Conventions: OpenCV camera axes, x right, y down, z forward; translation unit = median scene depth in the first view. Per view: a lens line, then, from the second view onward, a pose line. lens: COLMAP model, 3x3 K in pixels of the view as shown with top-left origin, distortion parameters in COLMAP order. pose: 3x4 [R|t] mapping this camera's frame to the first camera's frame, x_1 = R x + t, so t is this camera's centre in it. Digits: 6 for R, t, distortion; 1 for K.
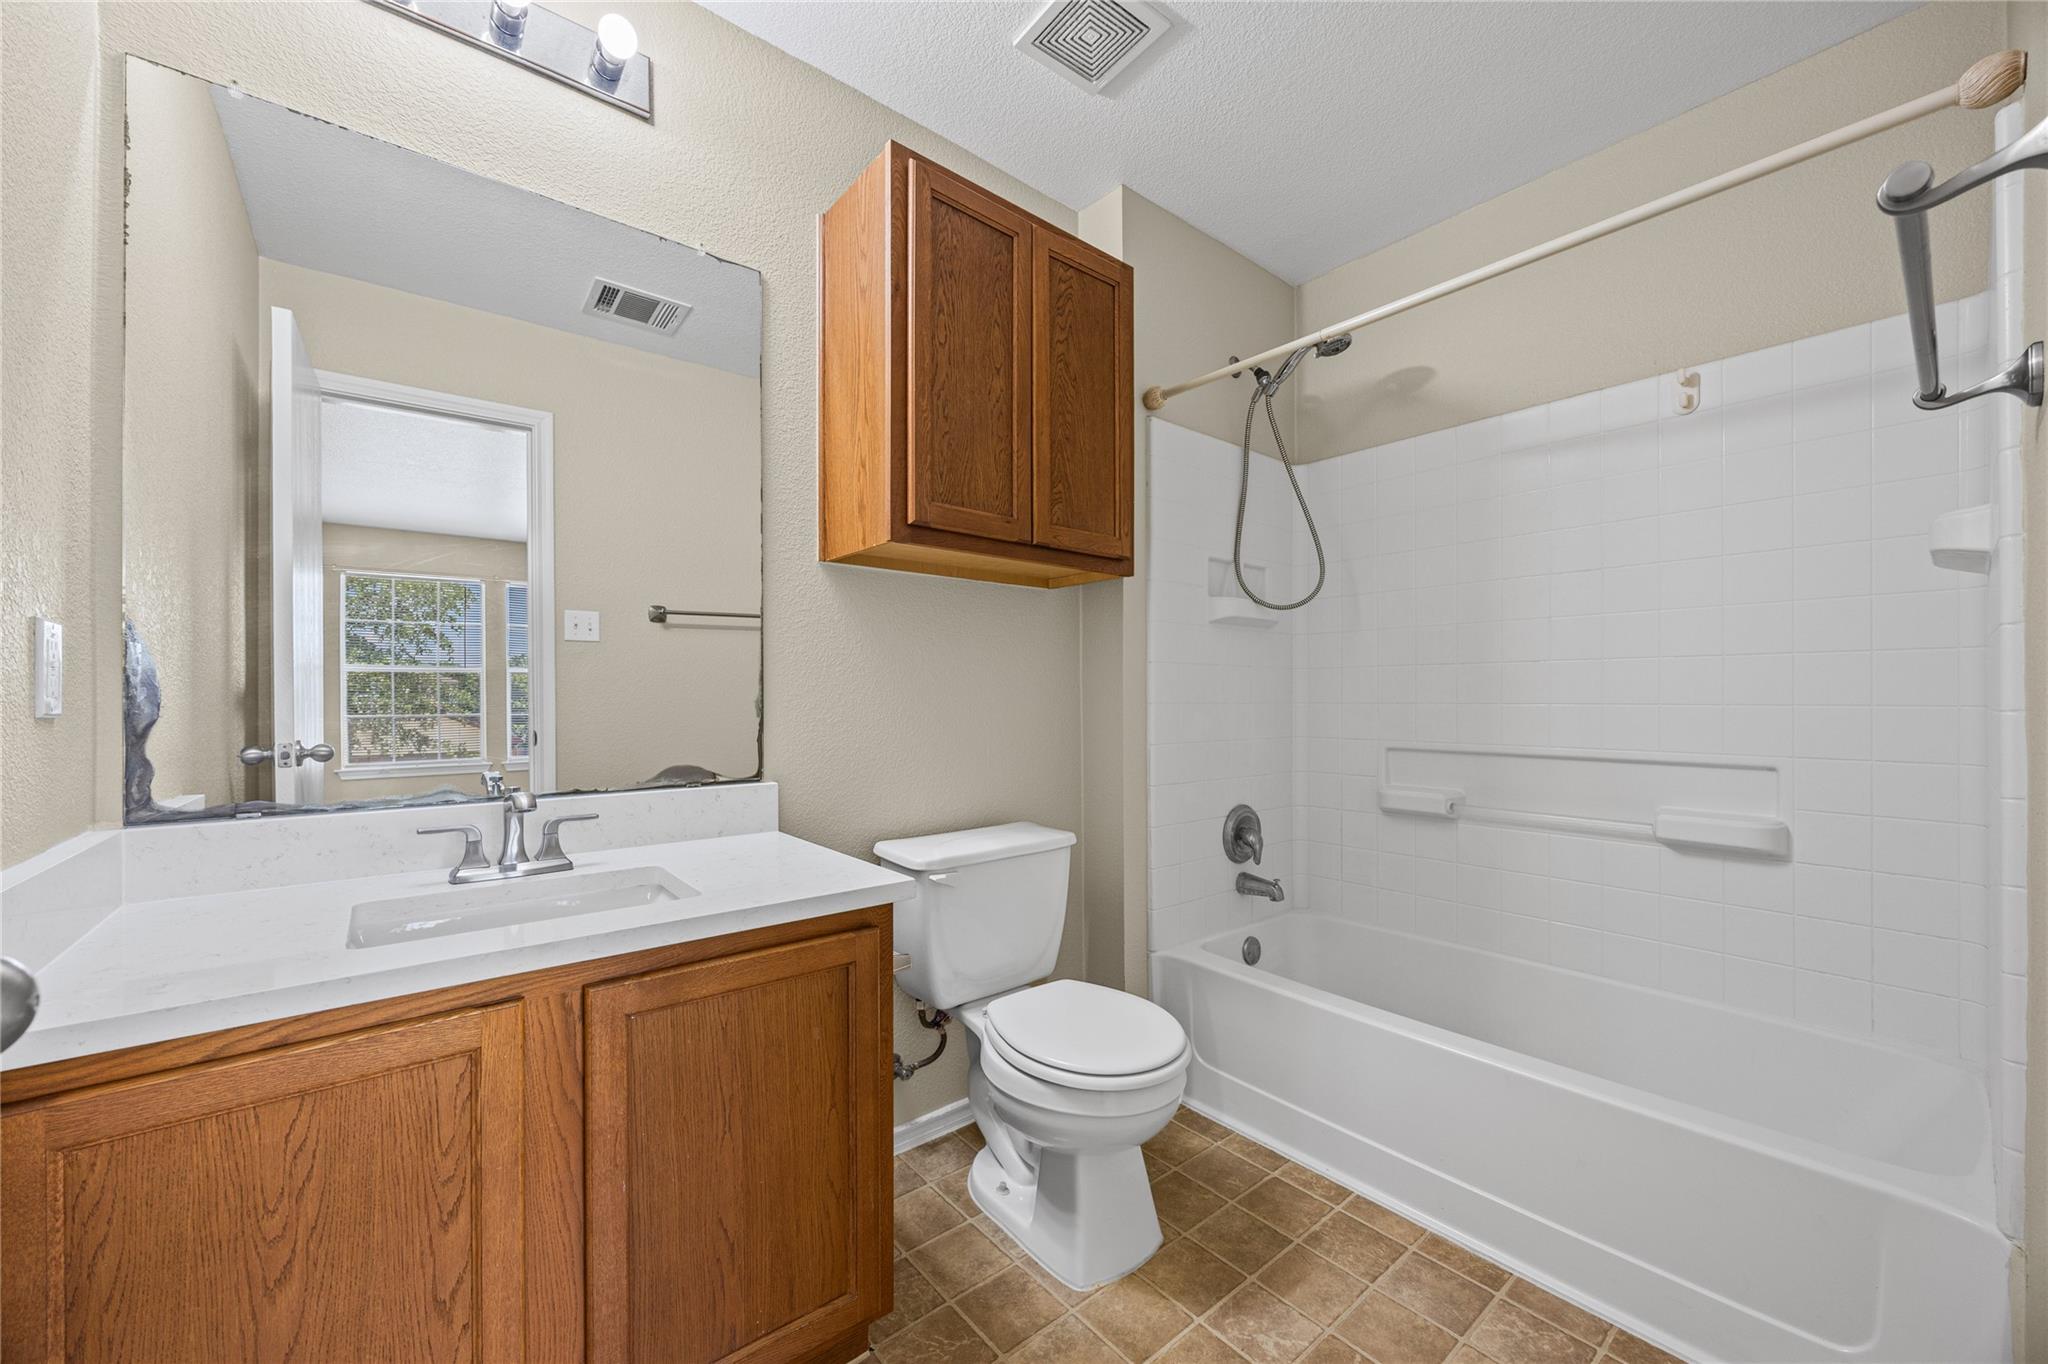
lens RADIAL K [[787.0, 0, 1036.7], [0, 787.0, 688.5], [0, 0, 1]] dist [0.000137, -0.000154]
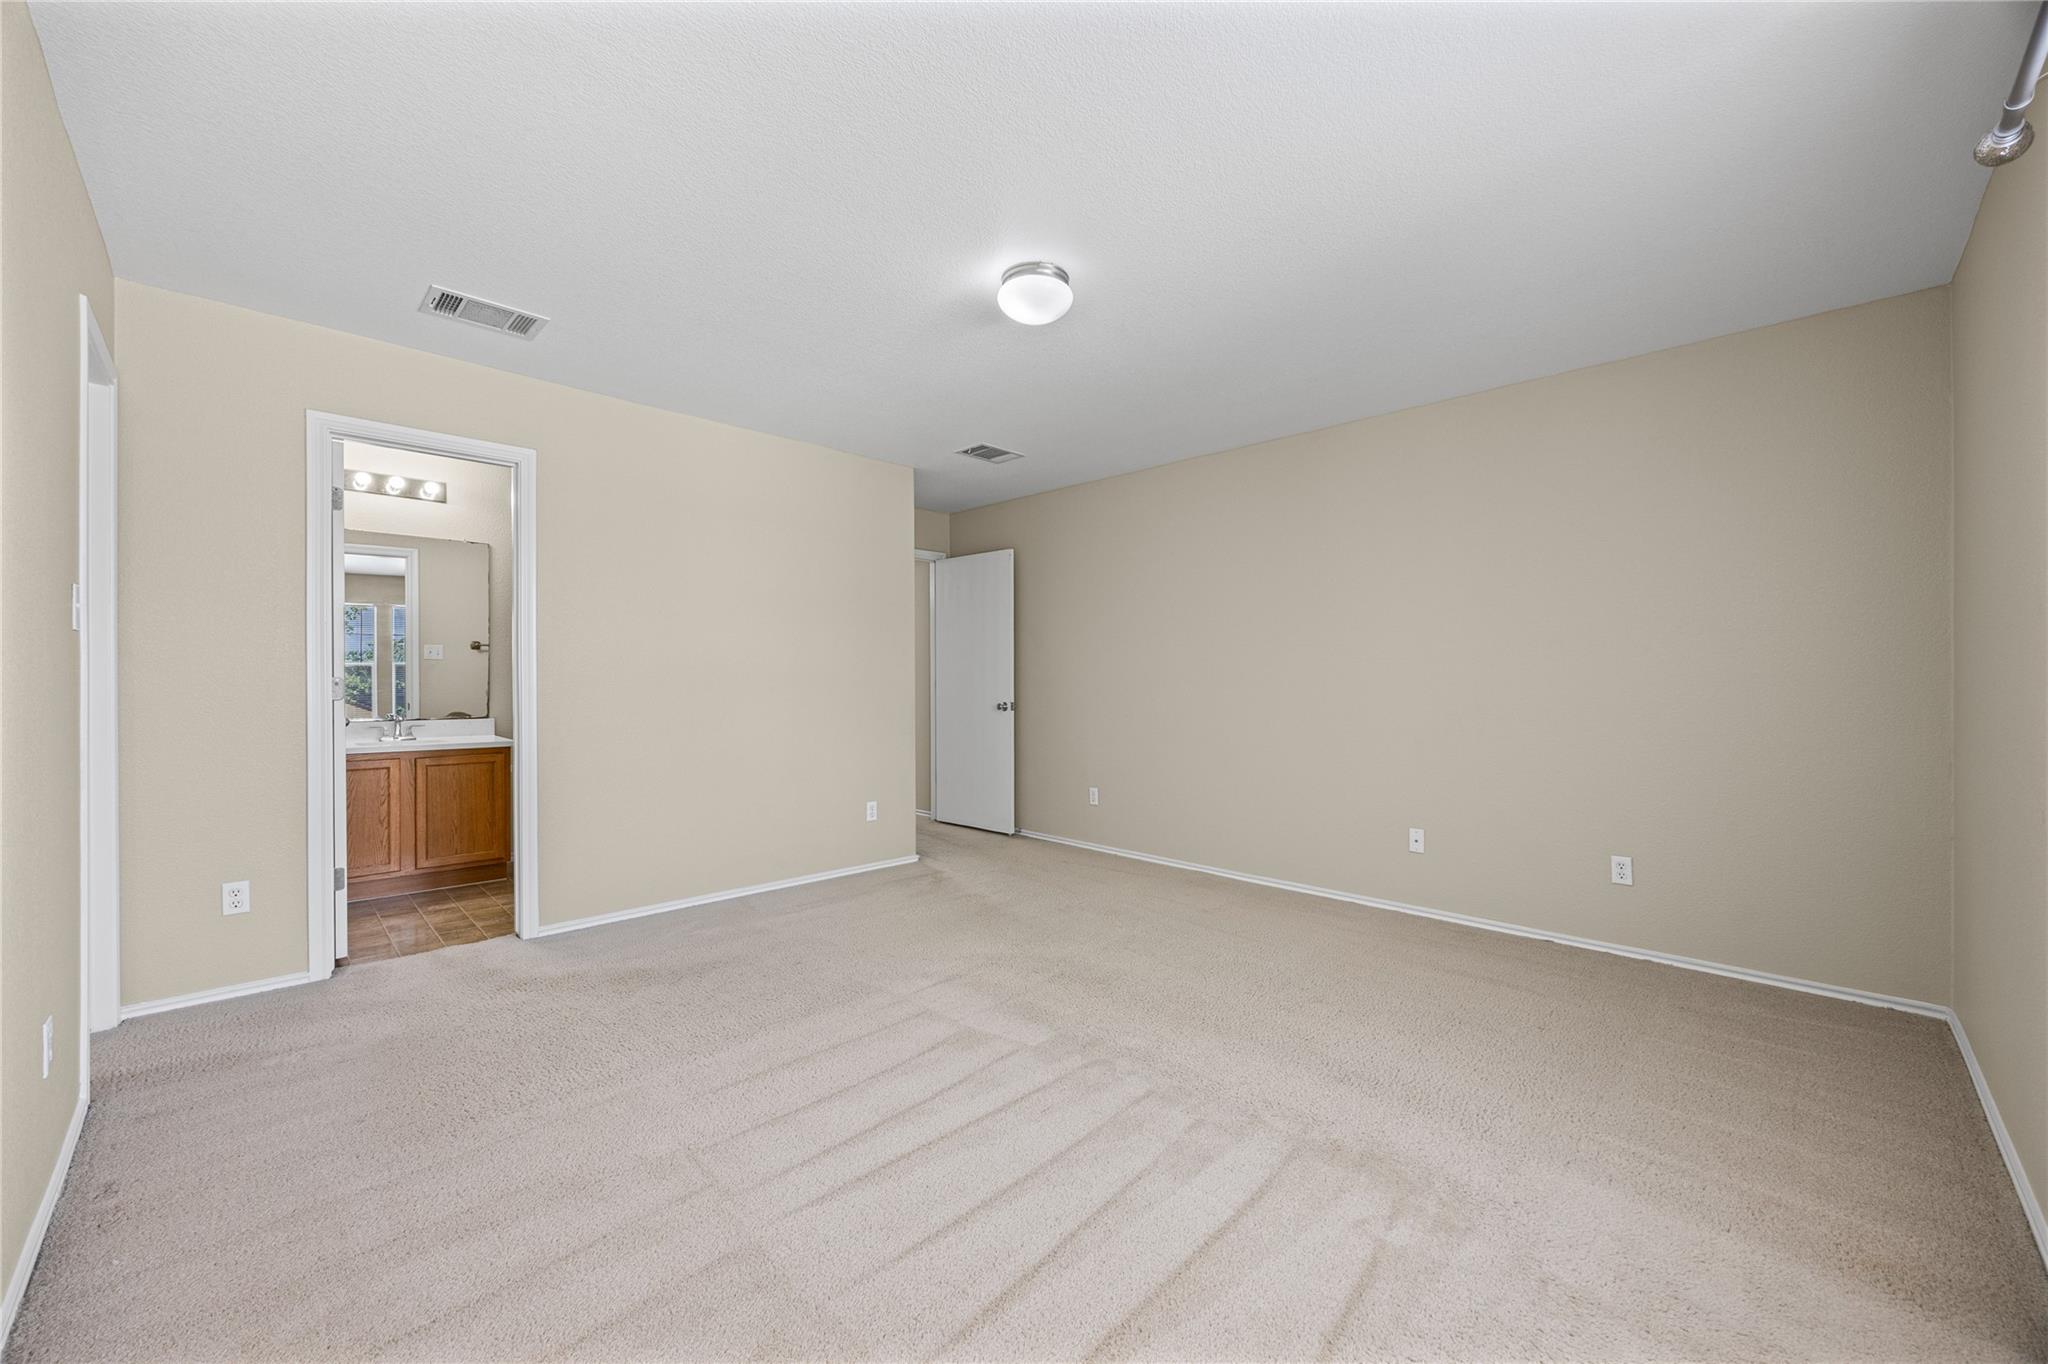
lens RADIAL K [[787.0, 0, 1036.6], [0, 787.0, 681.1], [0, 0, 1]] dist [0.000137, -0.000154]
pose [[0.995362, 0.009250, 0.095752, 0.850097], [-0.010283, 0.999894, 0.010309, -0.043305], [-0.095646, -0.011246, 0.995352, -1.281493]]
